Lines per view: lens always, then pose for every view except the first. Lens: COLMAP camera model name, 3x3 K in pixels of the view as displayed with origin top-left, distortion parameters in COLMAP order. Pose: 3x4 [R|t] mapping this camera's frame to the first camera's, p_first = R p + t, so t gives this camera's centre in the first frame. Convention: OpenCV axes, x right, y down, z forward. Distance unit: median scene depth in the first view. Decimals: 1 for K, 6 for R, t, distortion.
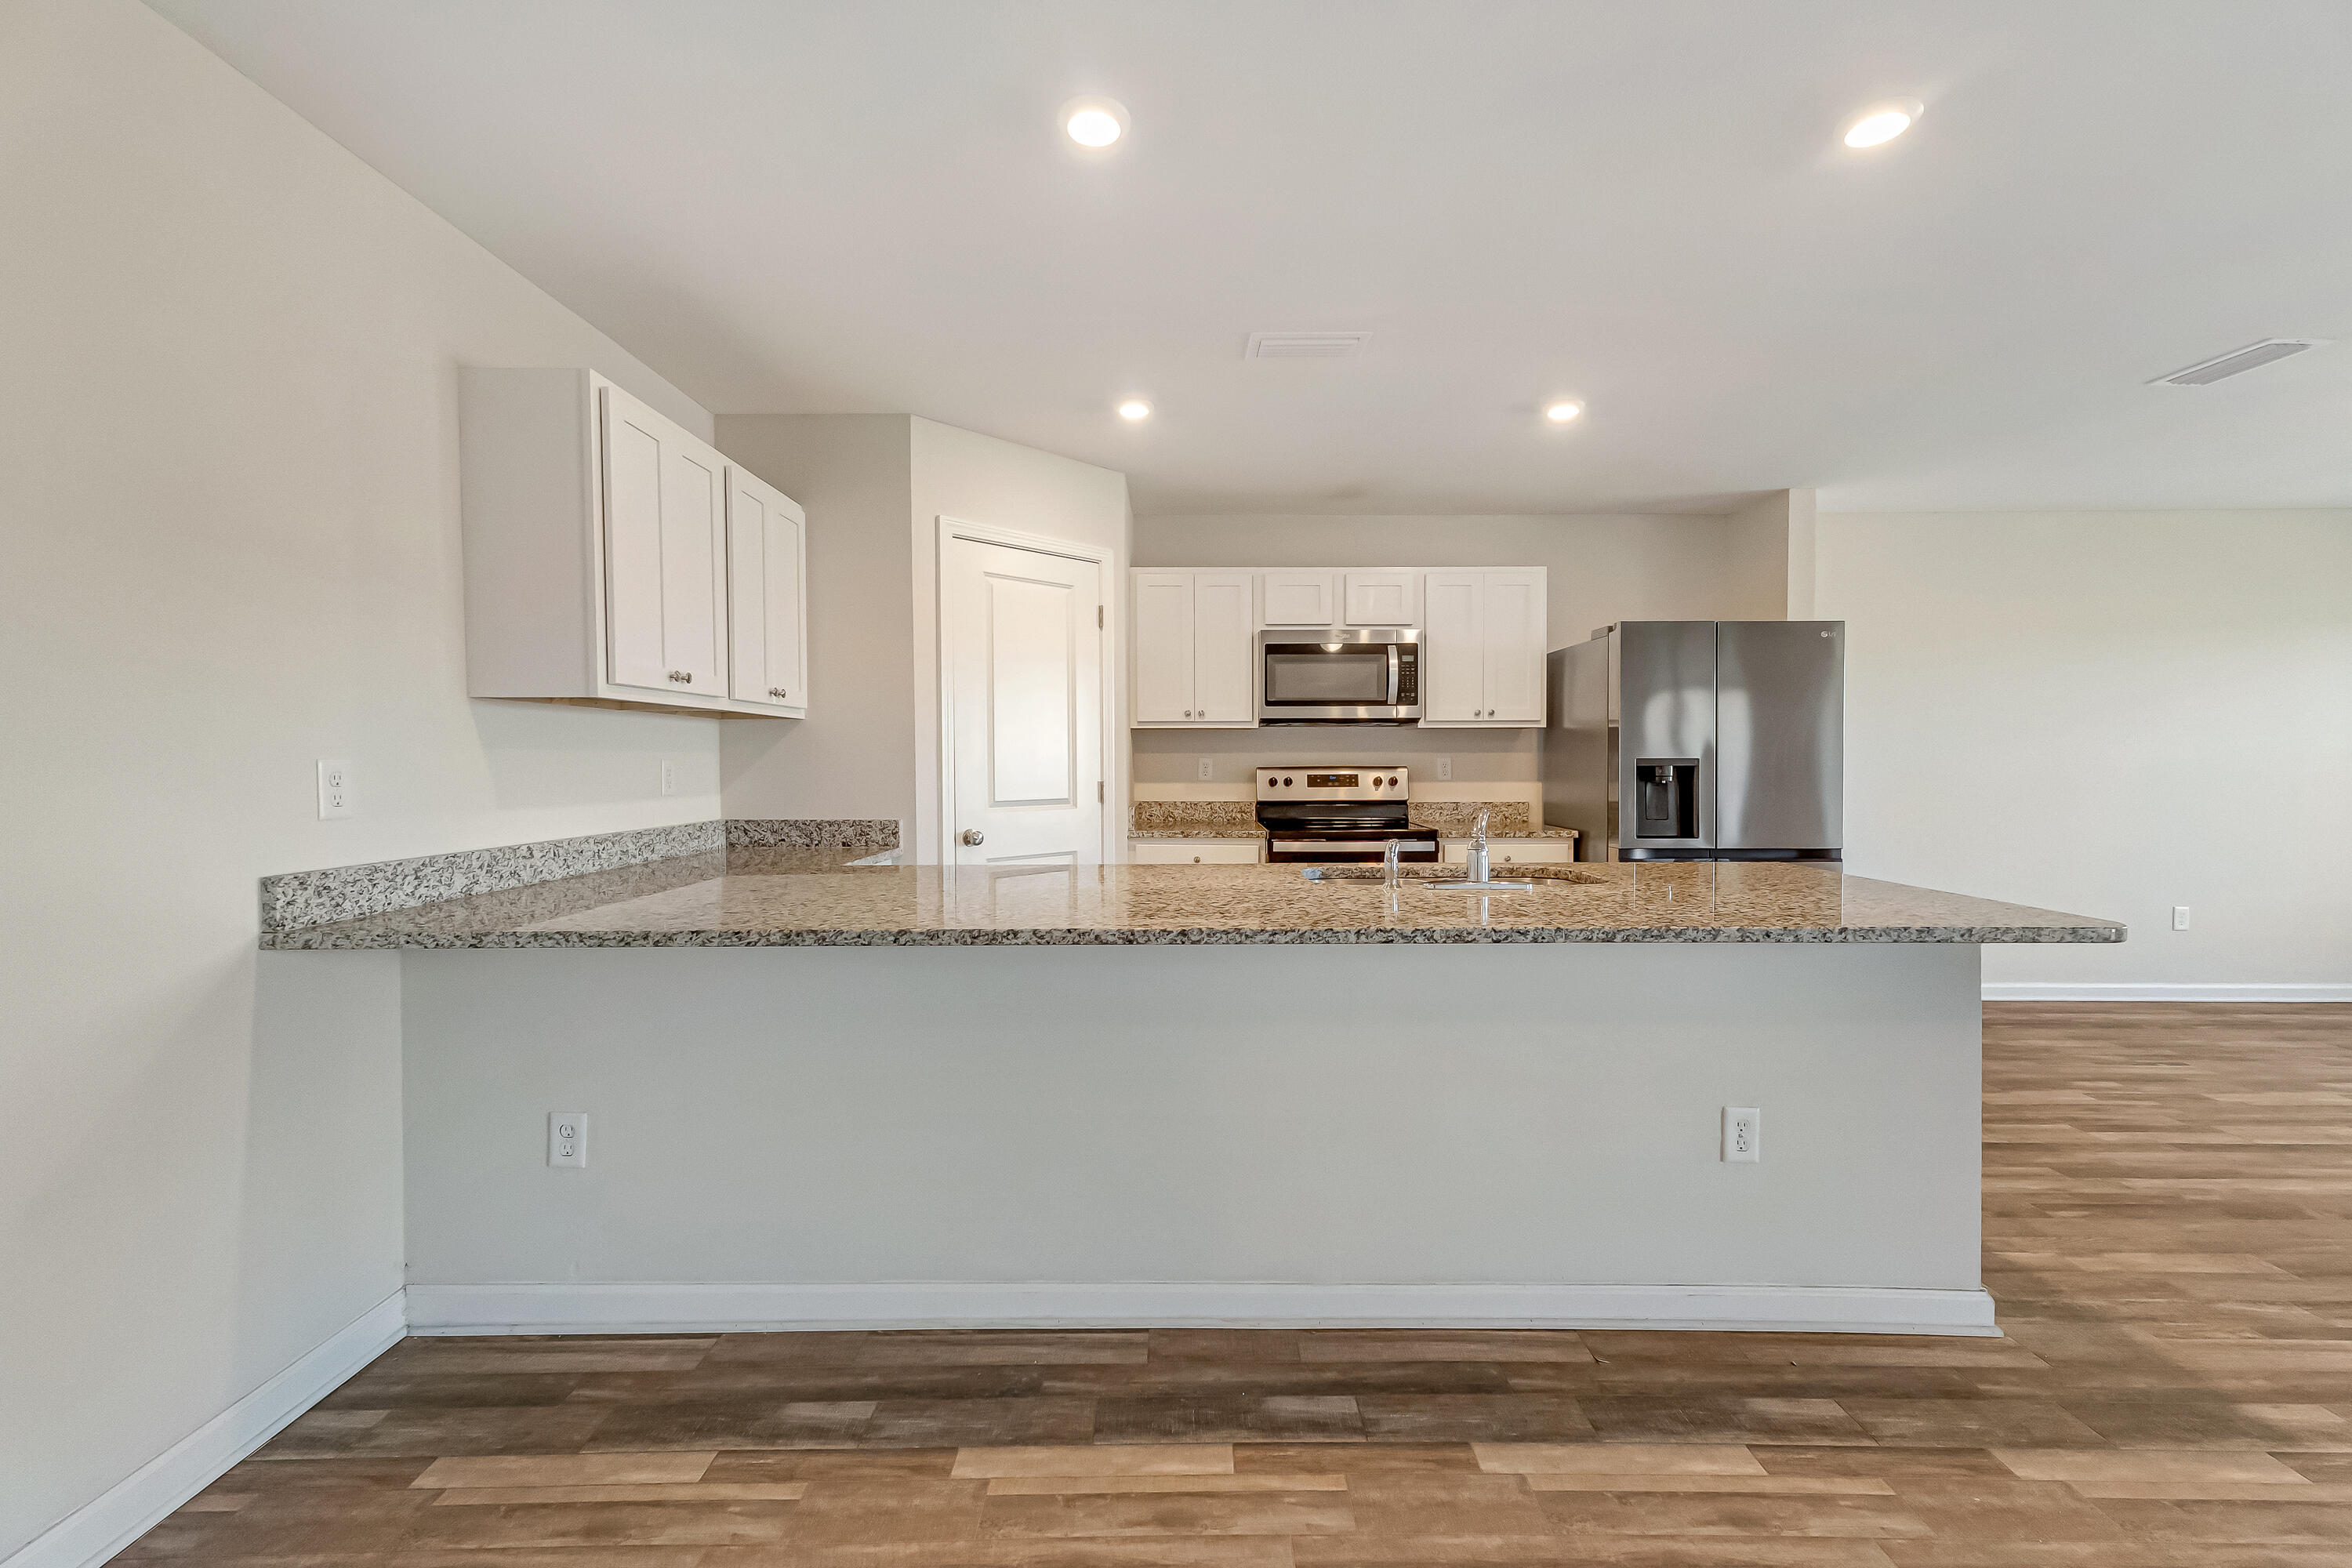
lens RADIAL K [[977.8, 0, 1183.2], [0, 977.8, 769.2], [0, 0, 1]] dist [0.008141, -0.000455]
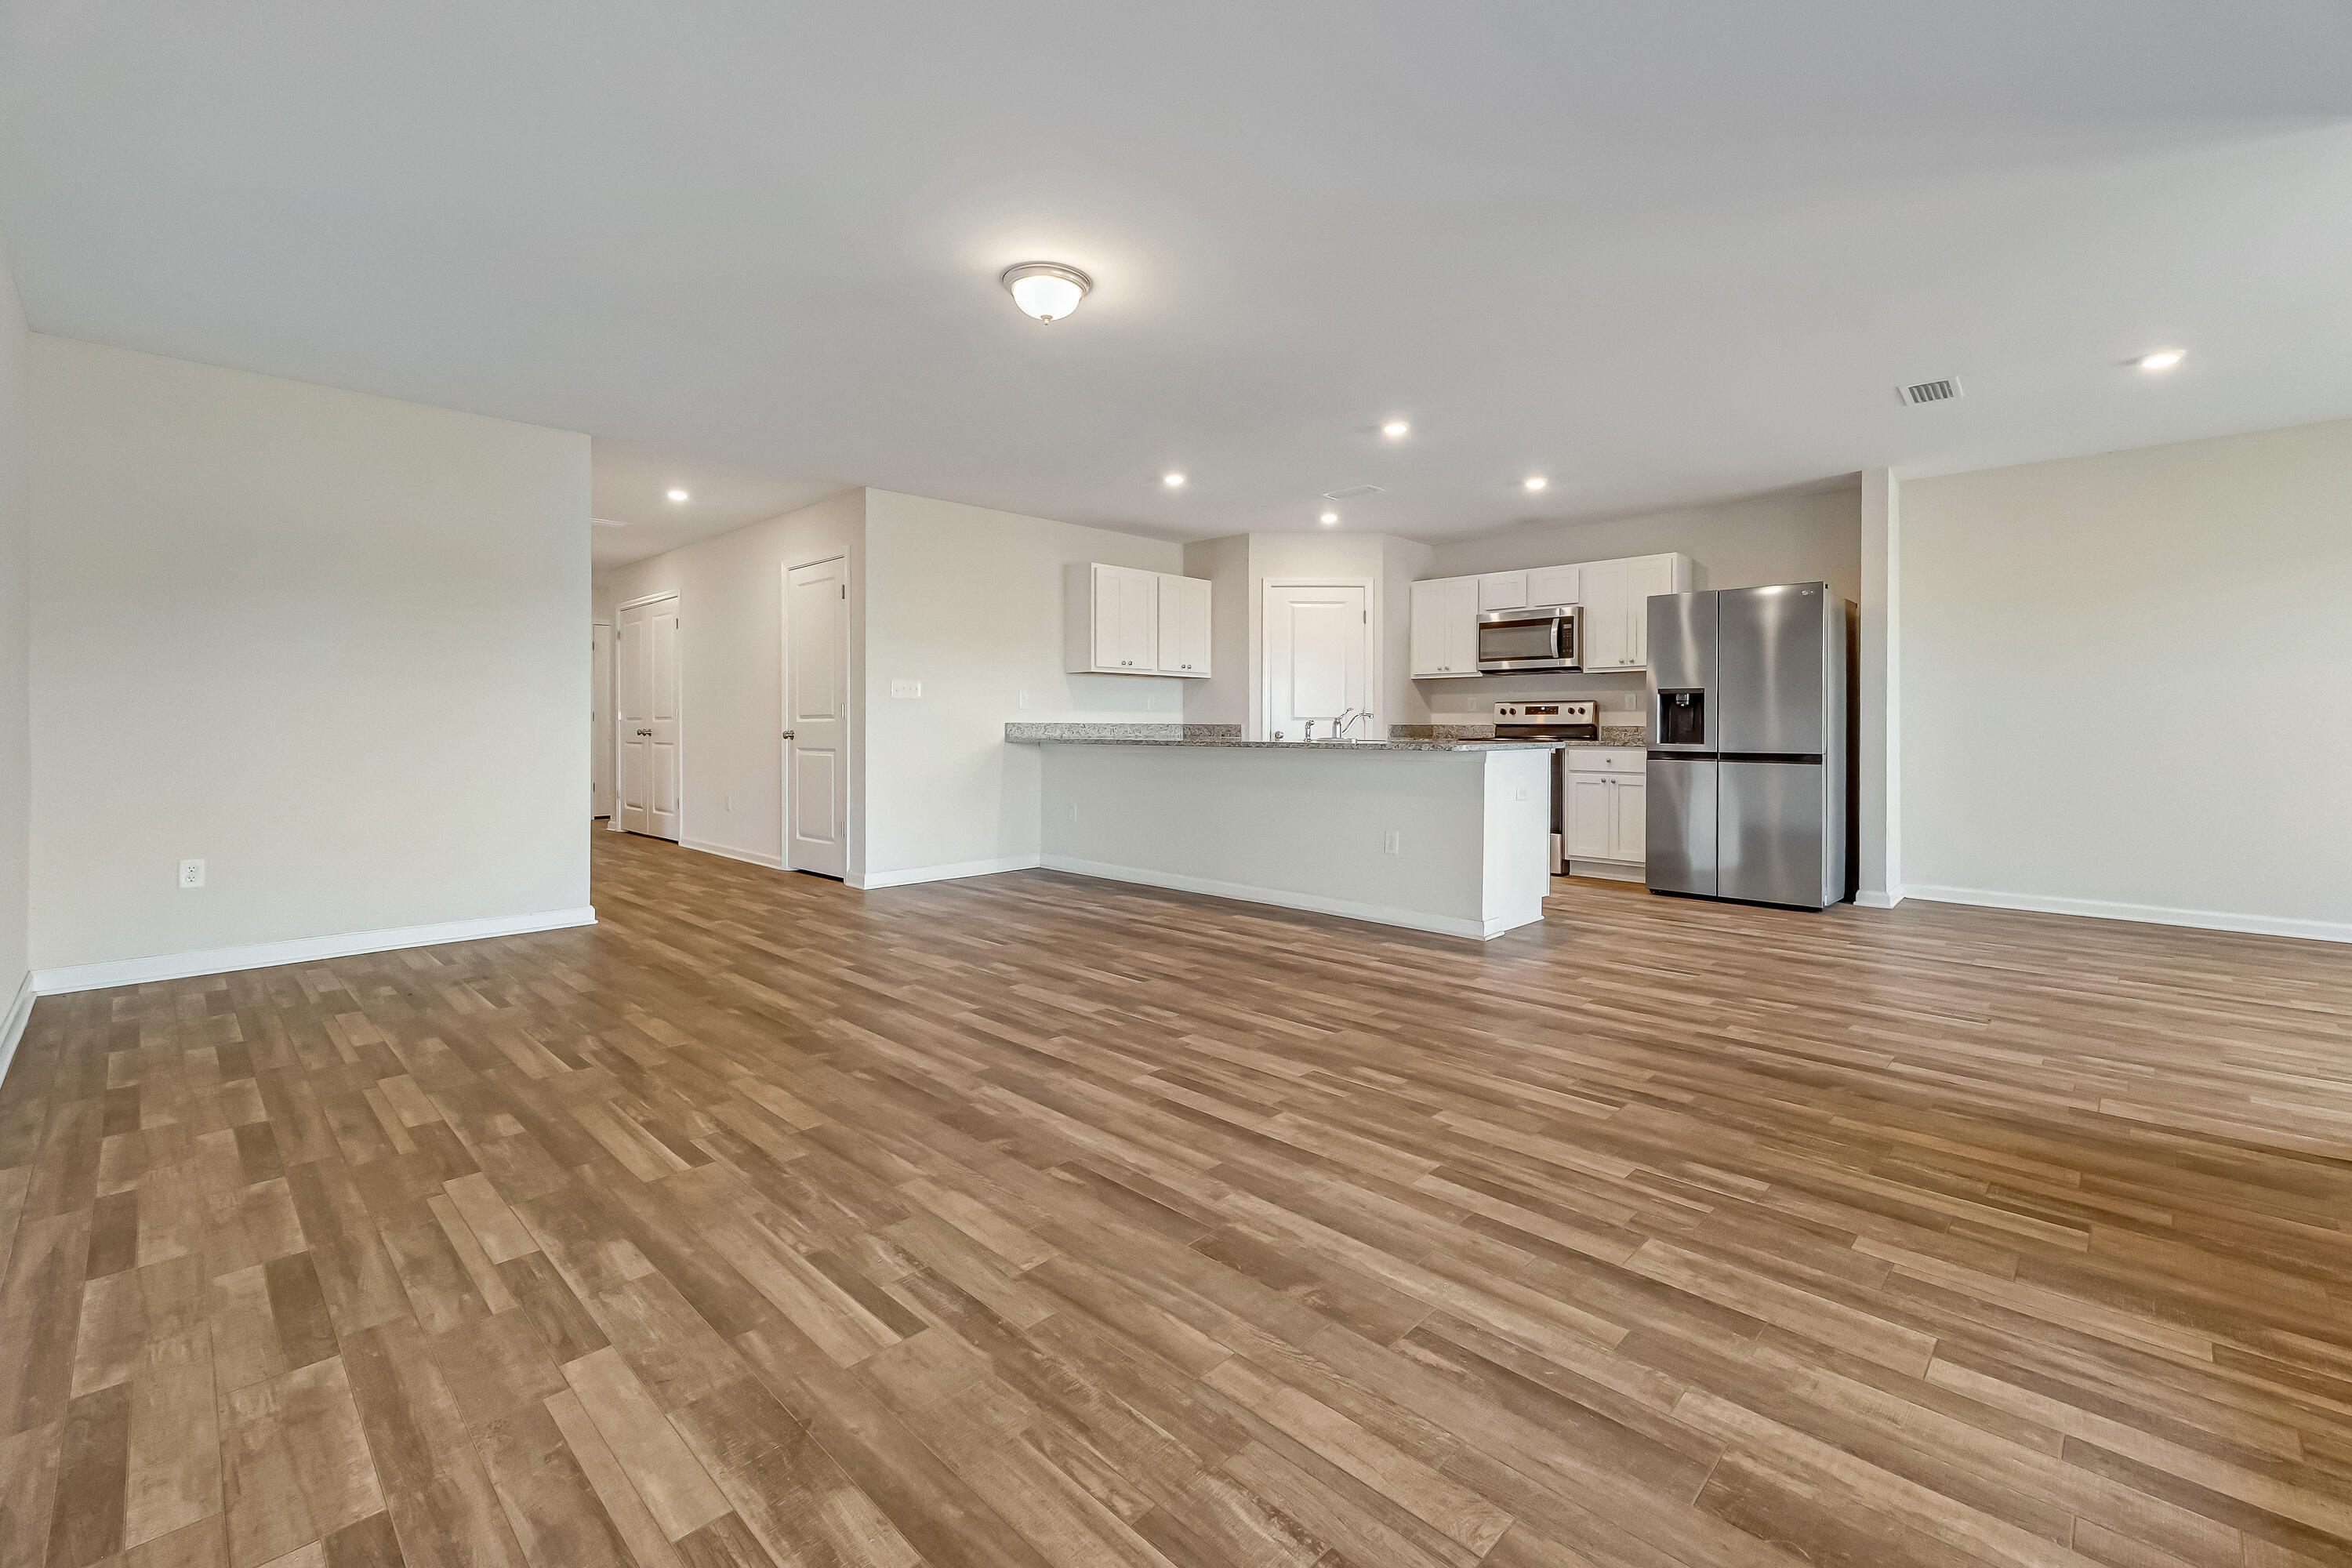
lens RADIAL K [[977.8, 0, 1180.5], [0, 977.8, 726.8], [0, 0, 1]] dist [0.008141, -0.000455]
pose [[0.717278, 0.007283, -0.696750, 0.991246], [-0.012814, 0.999914, -0.002739, 0.059369], [0.696670, 0.010893, 0.717309, -0.557335]]
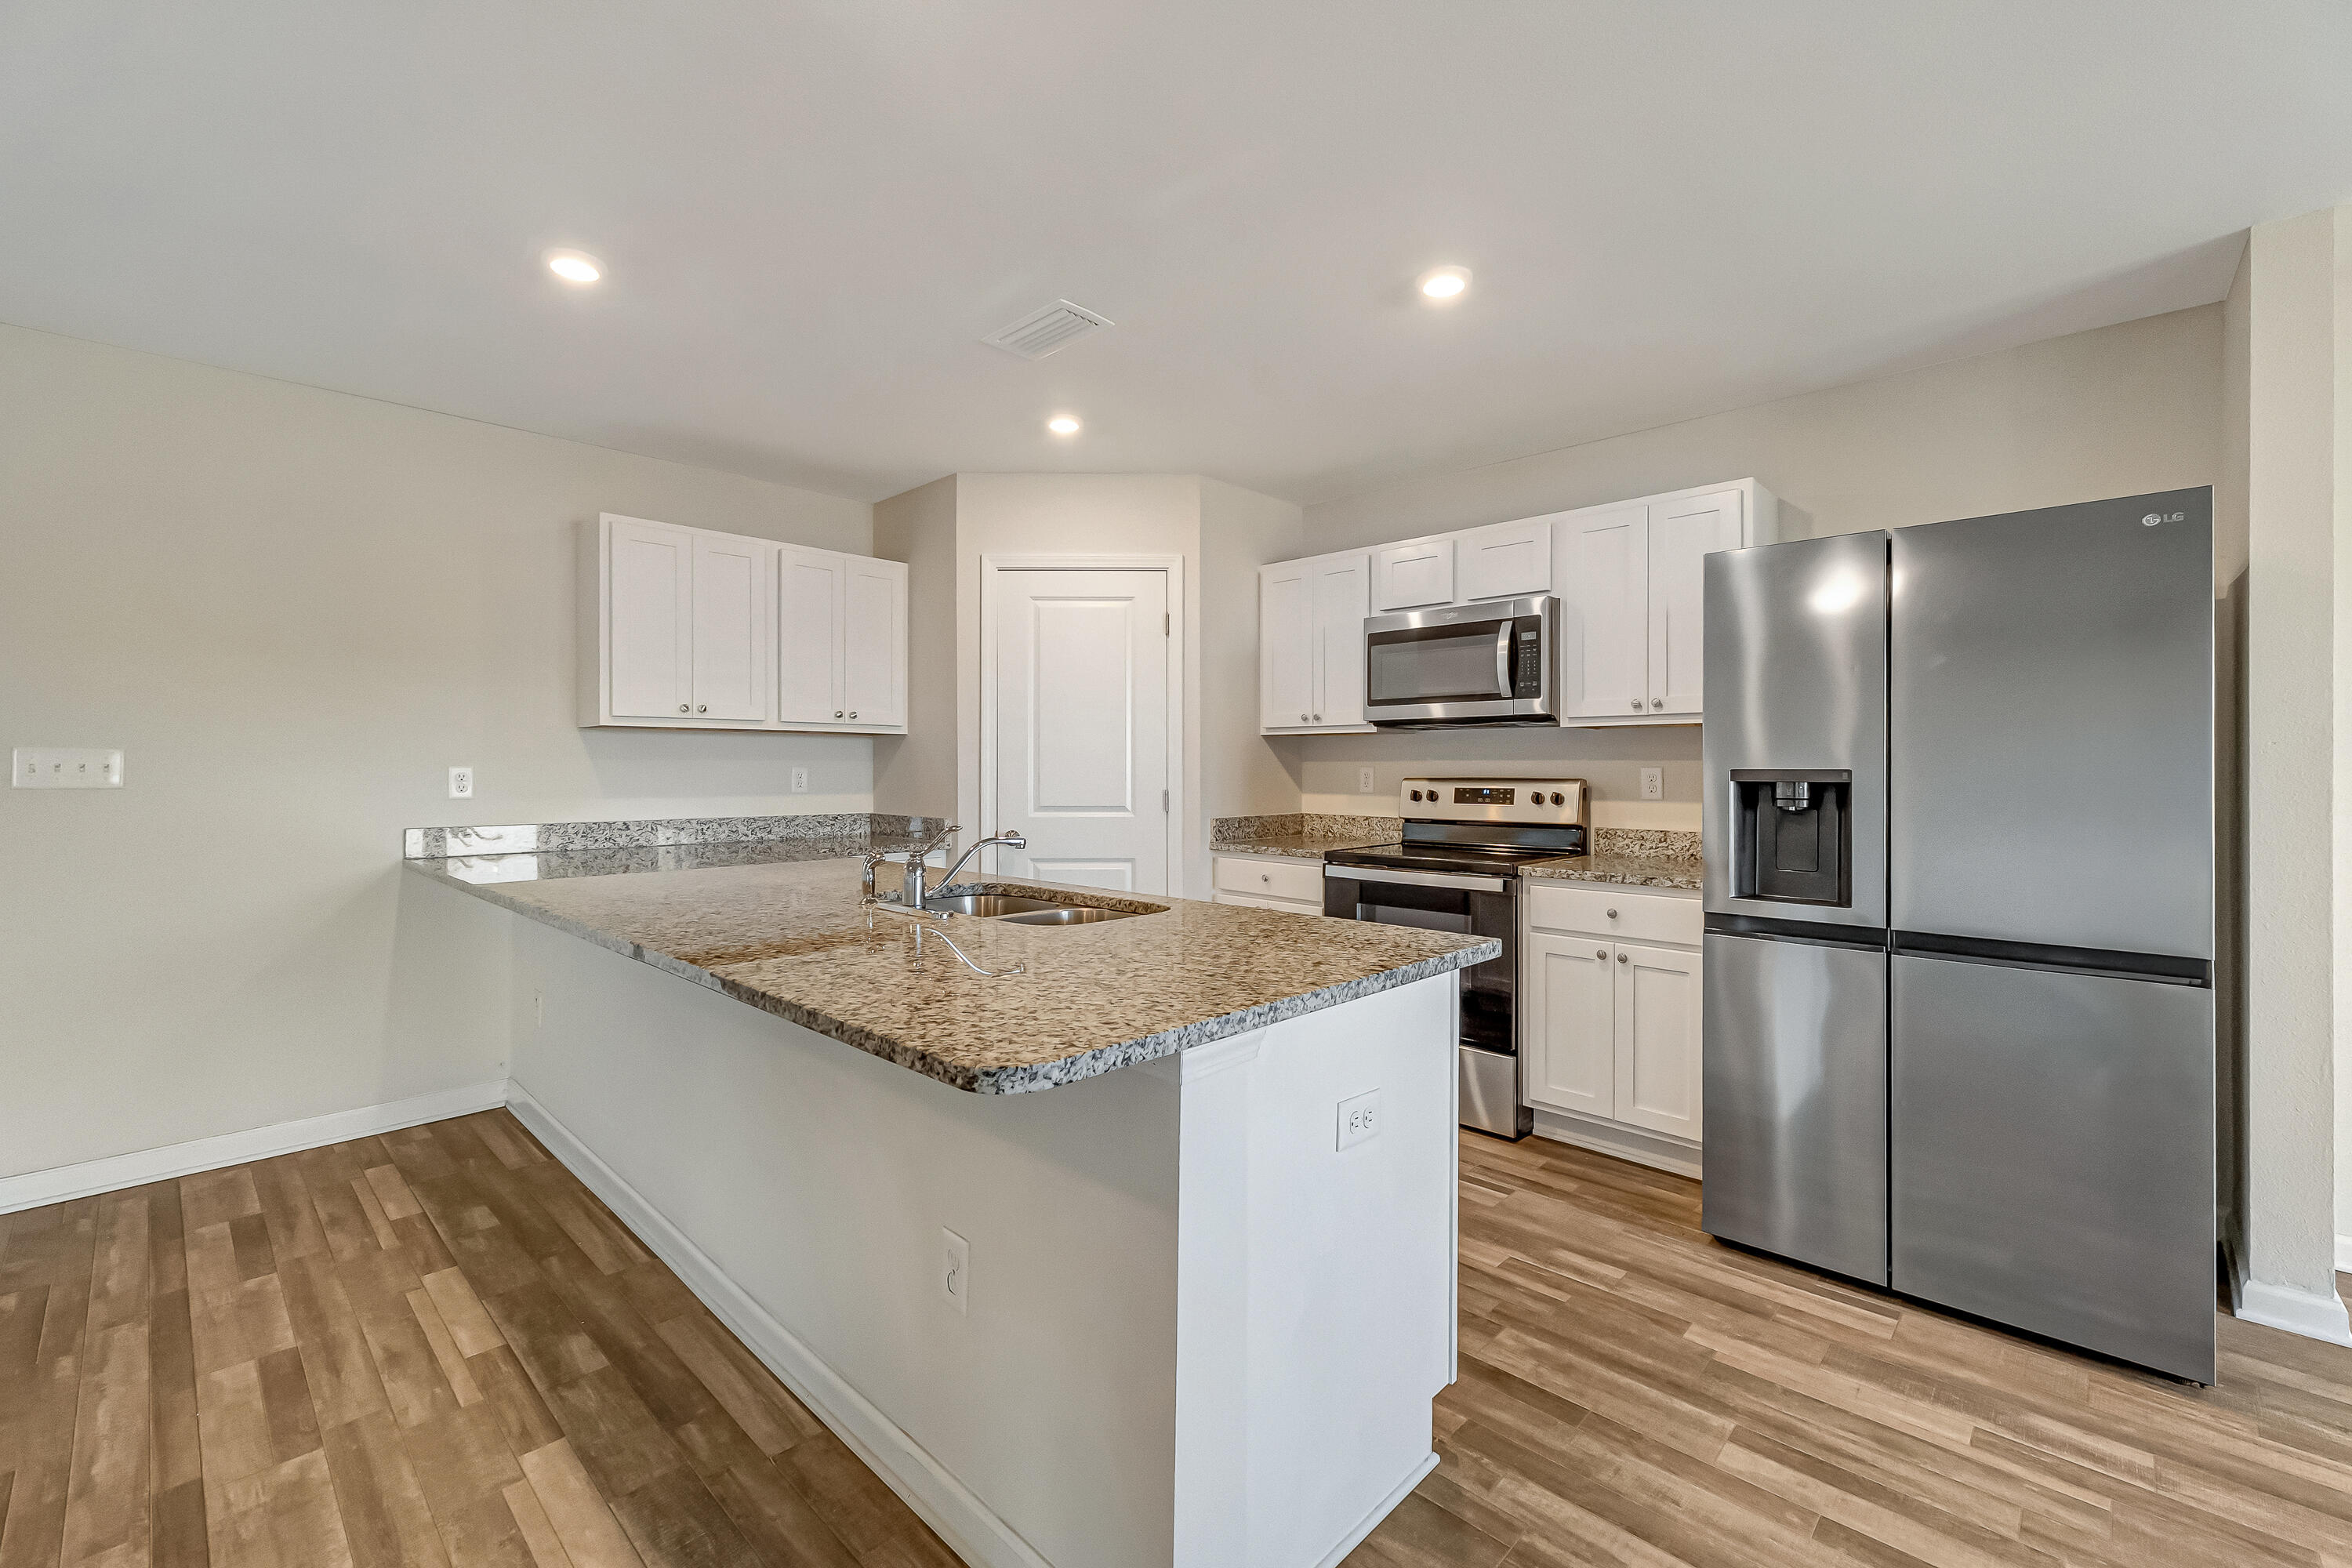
lens RADIAL K [[977.8, 0, 1172.0], [0, 977.8, 769.4], [0, 0, 1]] dist [0.008141, -0.000455]
pose [[0.720011, 0.005512, -0.693941, 0.652187], [-0.010792, 0.999936, -0.003255, -0.005782], [0.693878, 0.009833, 0.720025, 0.311600]]
